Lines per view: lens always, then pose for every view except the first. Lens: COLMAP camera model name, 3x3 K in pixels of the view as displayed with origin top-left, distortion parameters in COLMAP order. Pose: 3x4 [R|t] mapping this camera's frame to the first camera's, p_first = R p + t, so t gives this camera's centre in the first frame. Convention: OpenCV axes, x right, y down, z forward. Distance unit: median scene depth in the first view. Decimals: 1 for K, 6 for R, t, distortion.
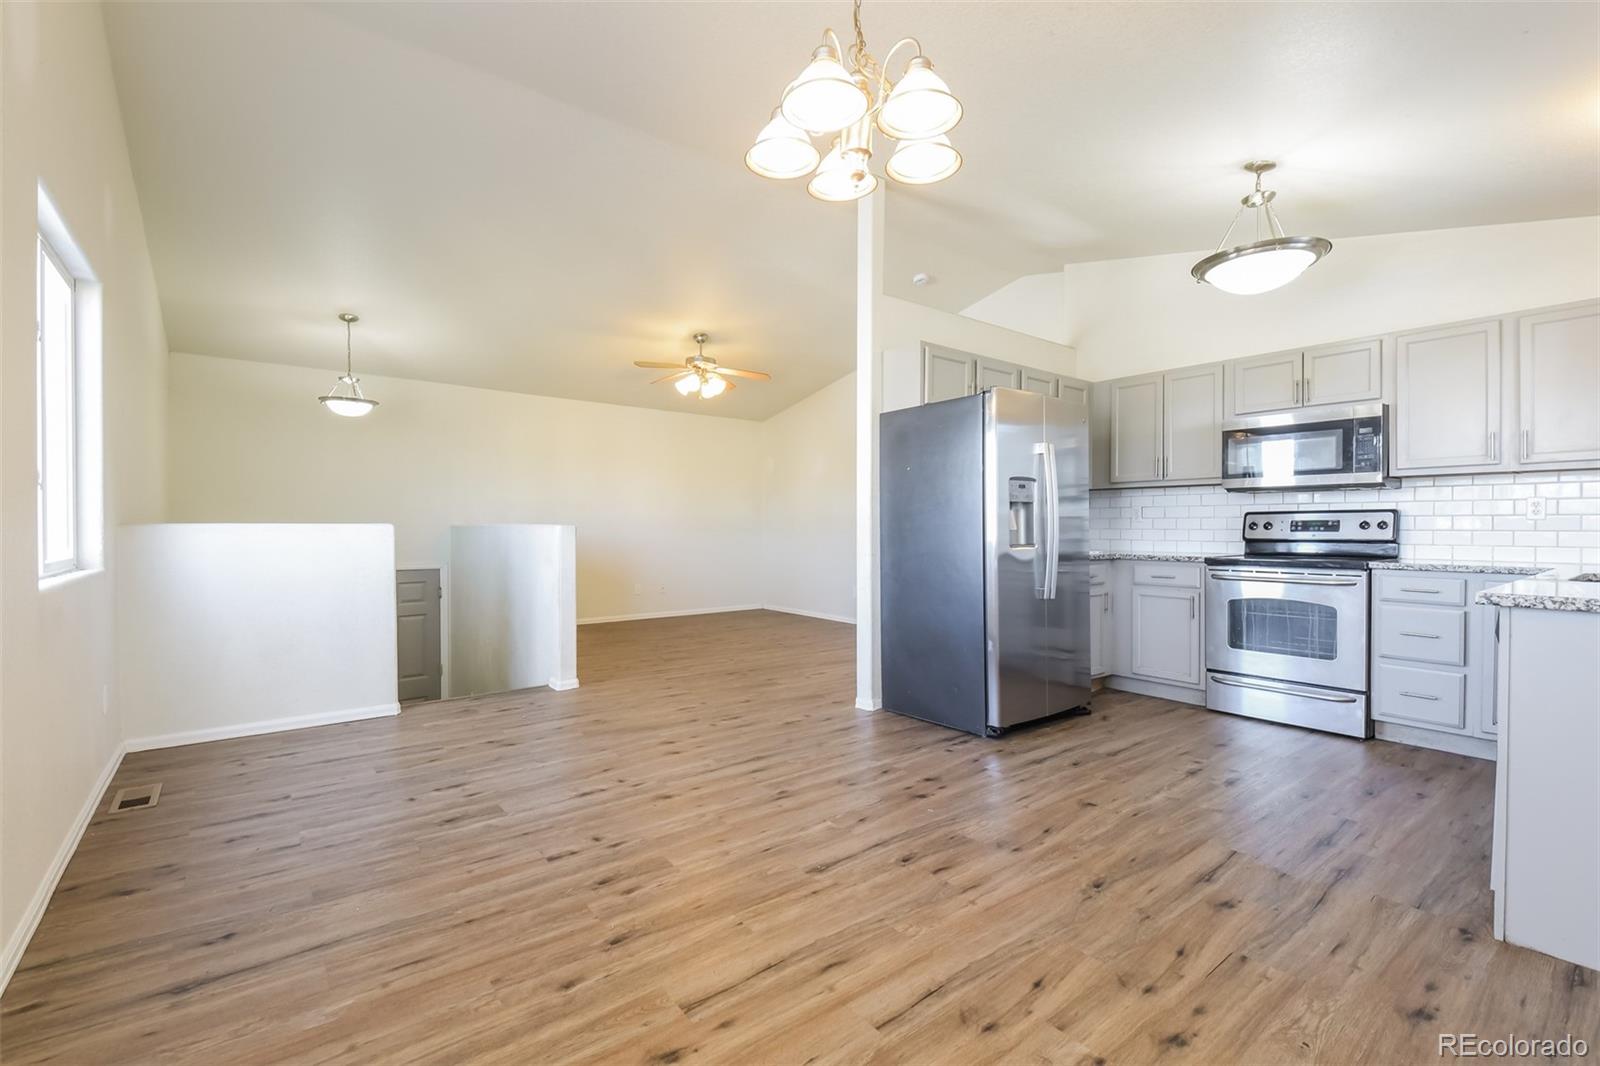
lens RADIAL K [[708.1, 0, 769.9], [0, 708.1, 530.8], [0, 0, 1]] dist [0.019144, -0.015419]
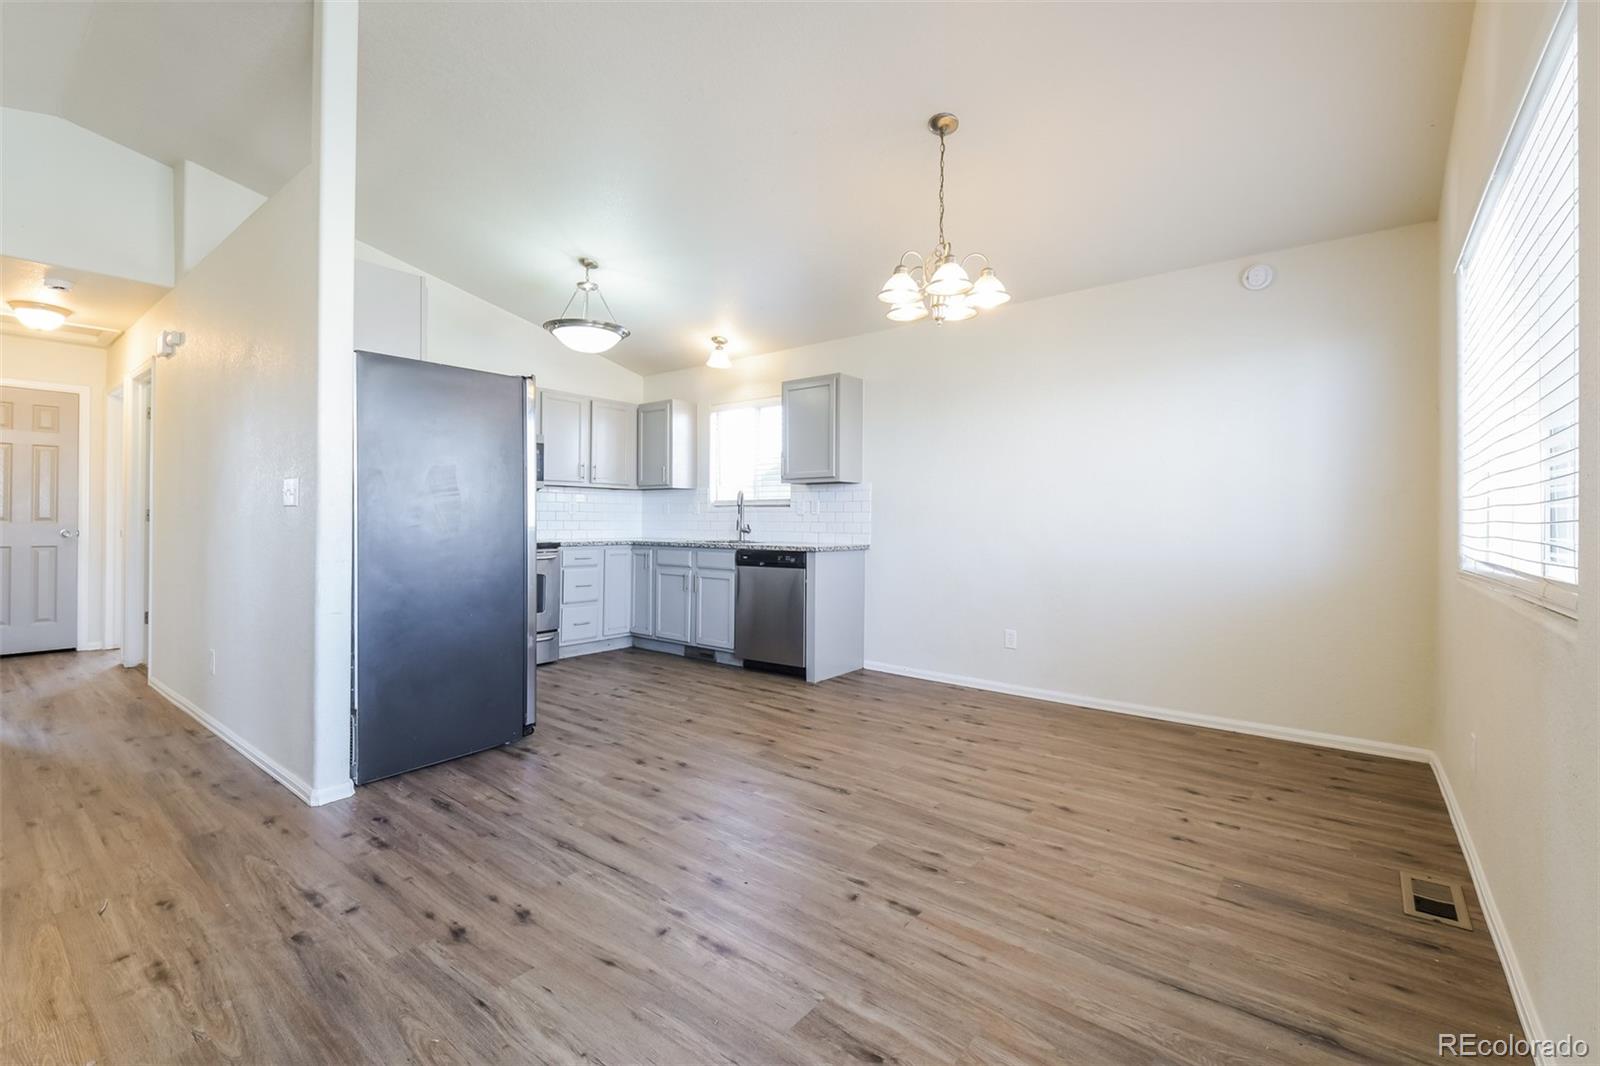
lens RADIAL K [[694.3, 0, 802.7], [0, 694.3, 526.8], [0, 0, 1]] dist [0.019086, -0.015196]
pose [[-0.262454, -0.016293, 0.964807, -0.693220], [0.003683, 0.999833, 0.017886, -0.013183], [-0.964937, 0.008248, -0.262351, 0.866916]]
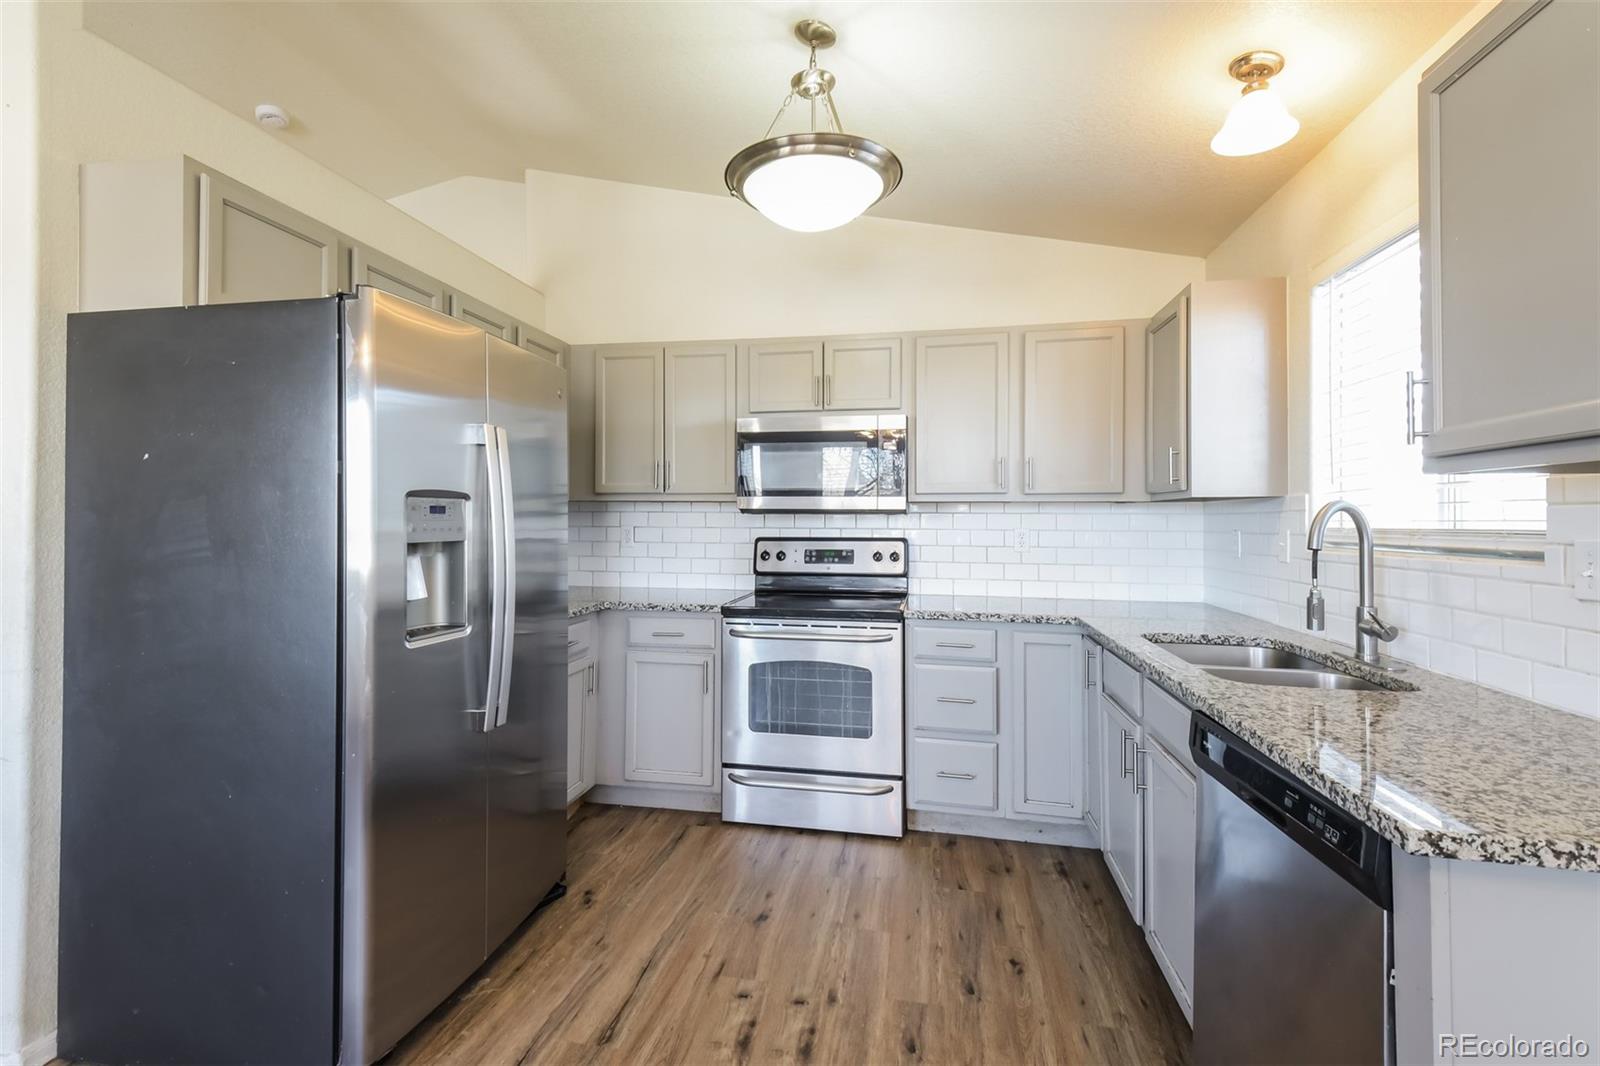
lens RADIAL K [[732.6, 0, 799.6], [0, 732.6, 512.7], [0, 0, 1]] dist [0.052013, -0.000033]
pose [[0.737973, 0.008108, 0.674781, 0.194233], [0.000098, 0.999927, -0.012122, -0.053892], [-0.674830, 0.009012, 0.737918, 0.457197]]
